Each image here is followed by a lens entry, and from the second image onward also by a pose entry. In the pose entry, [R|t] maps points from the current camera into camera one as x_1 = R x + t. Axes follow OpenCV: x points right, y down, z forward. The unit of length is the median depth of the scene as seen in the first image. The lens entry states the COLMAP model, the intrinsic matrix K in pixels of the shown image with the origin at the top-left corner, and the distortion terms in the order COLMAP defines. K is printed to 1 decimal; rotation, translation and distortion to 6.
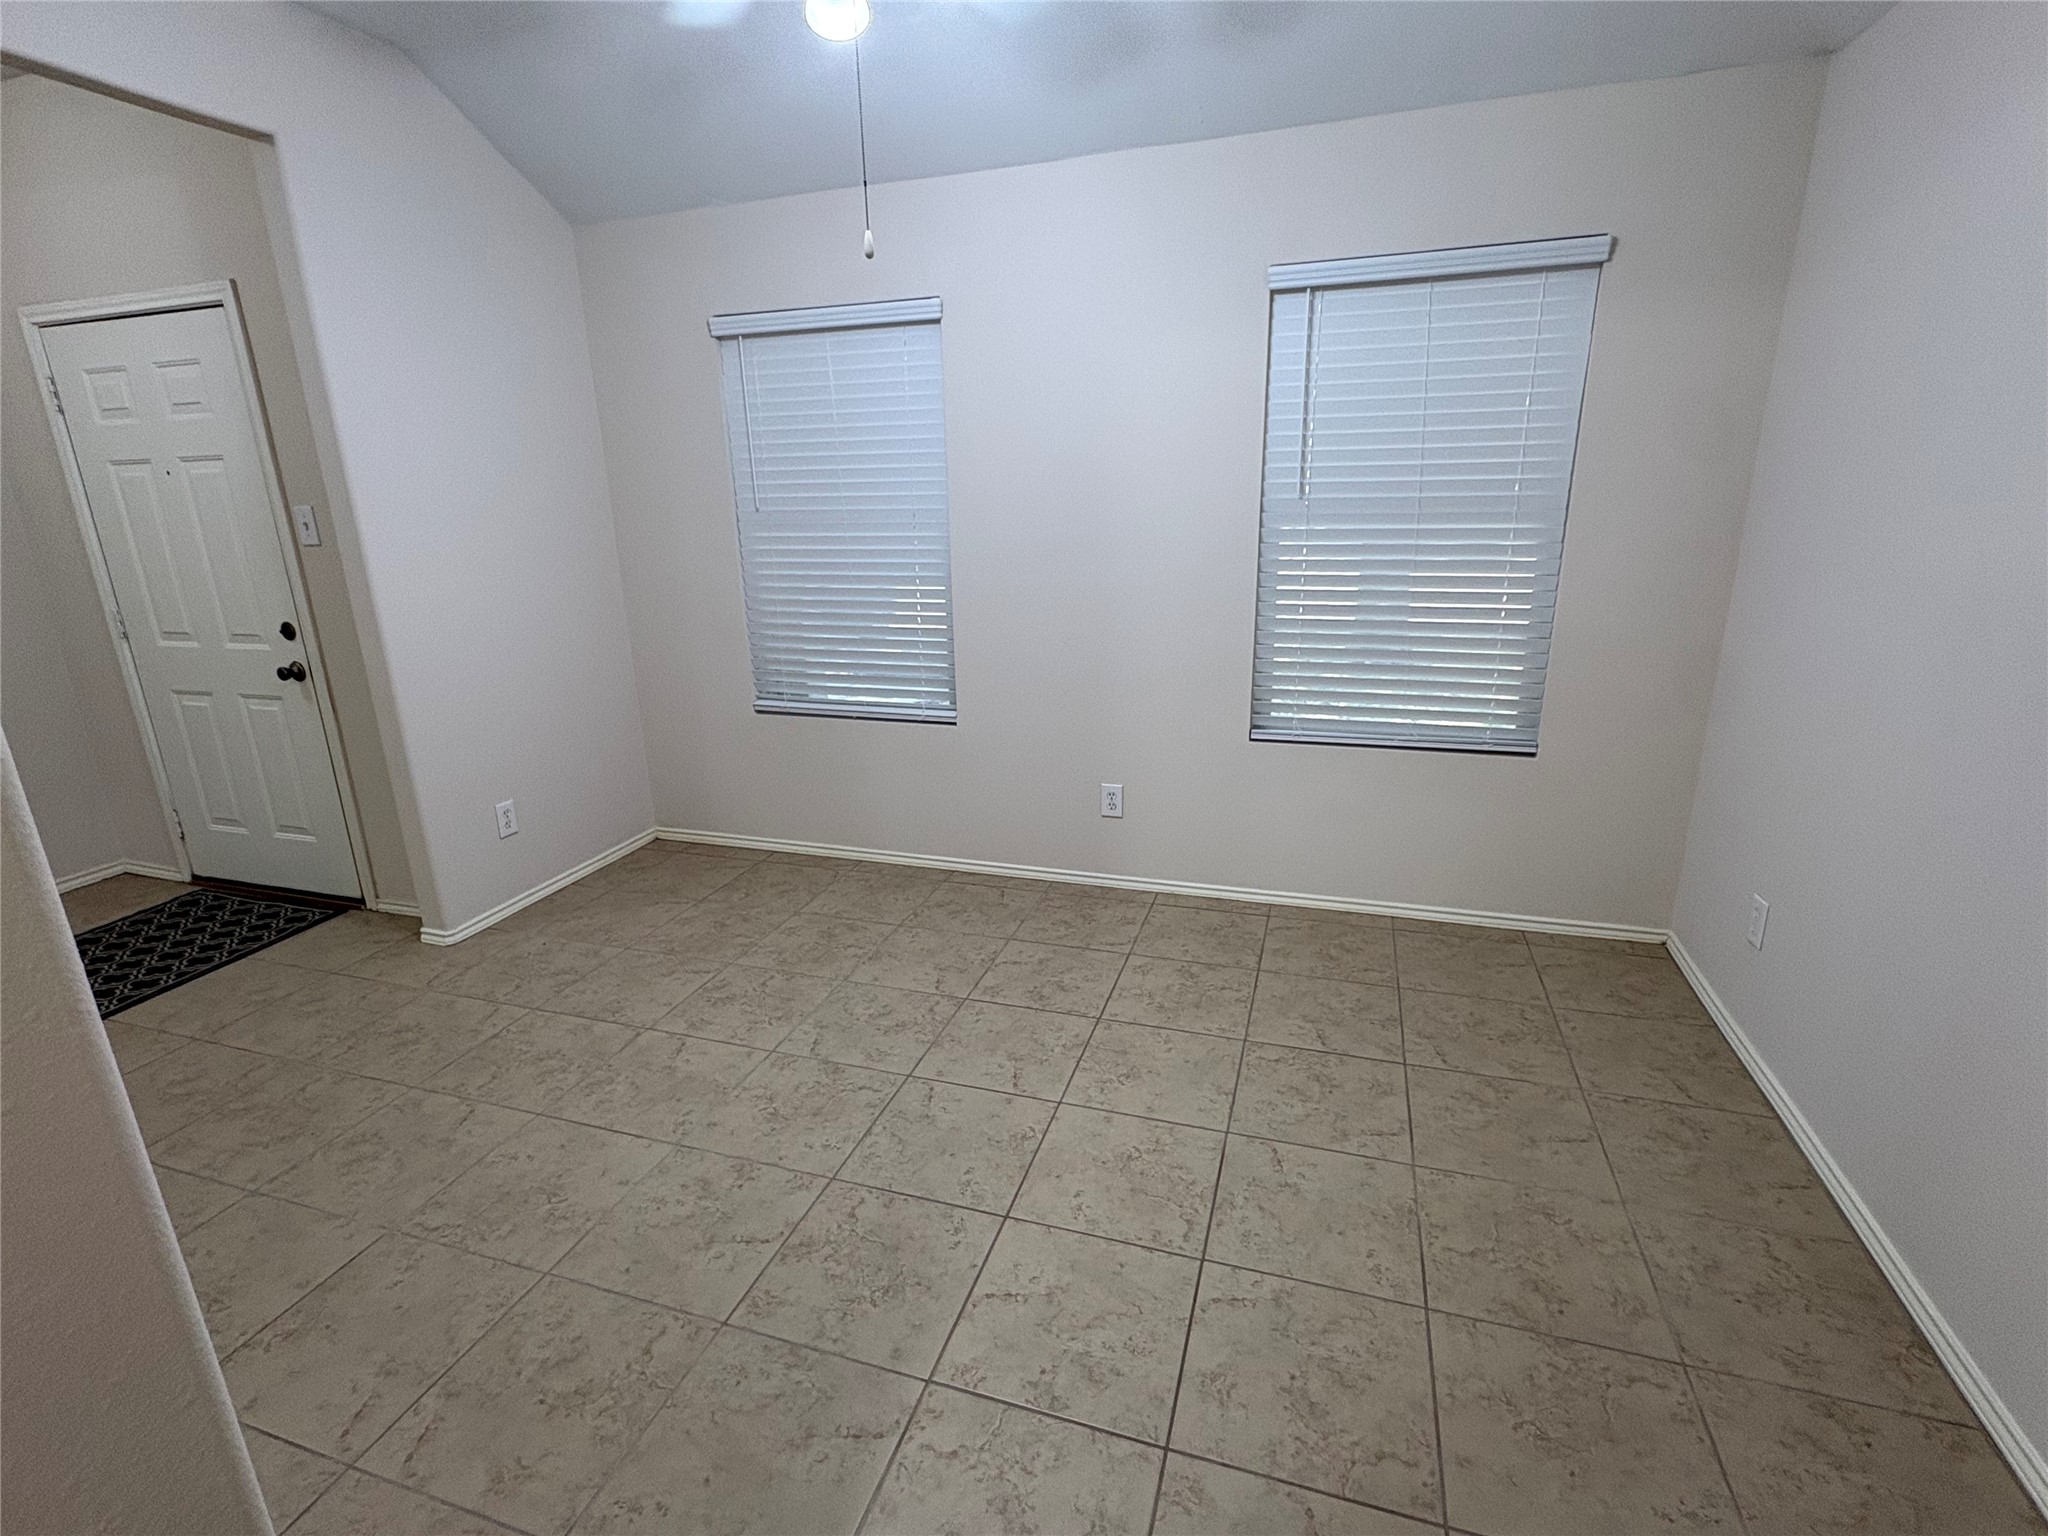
lens RADIAL K [[973.3, 0, 1024.0], [0, 973.3, 768.0], [0, 0, 1]] dist [-0.001881, -0.000267]
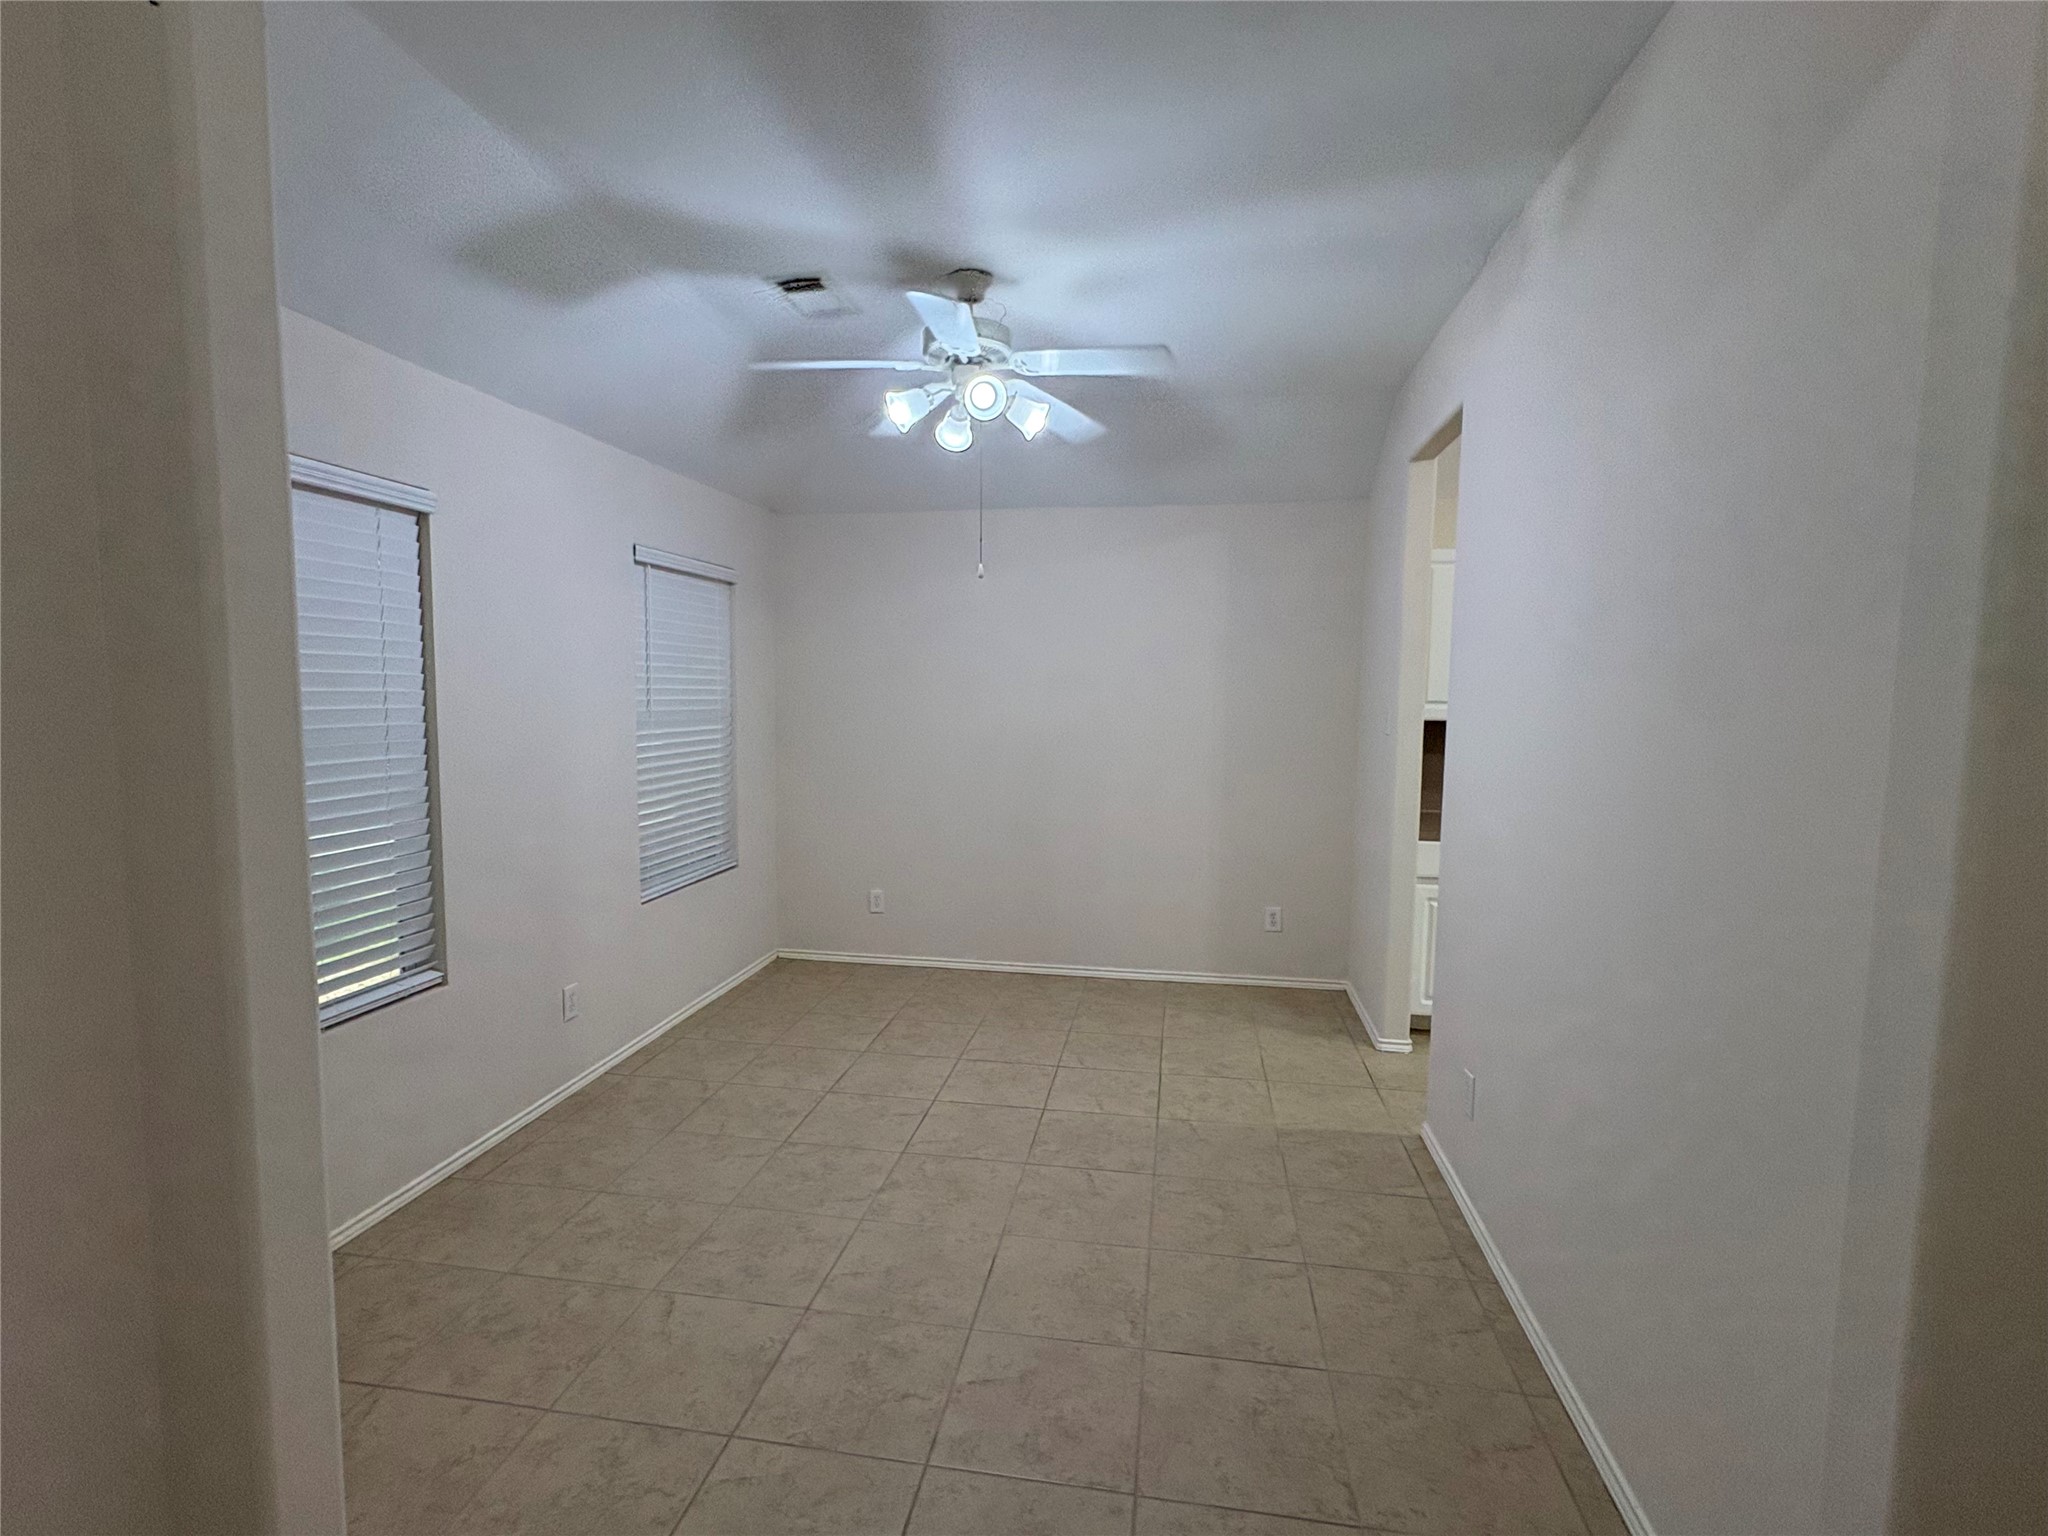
lens RADIAL K [[973.3, 0, 1024.0], [0, 973.3, 768.0], [0, 0, 1]] dist [-0.001881, -0.000267]
pose [[-0.155324, -0.060413, 0.986015, -1.223425], [0.270184, 0.957473, 0.101226, -0.221381], [-0.950198, 0.282128, -0.132395, 0.794205]]
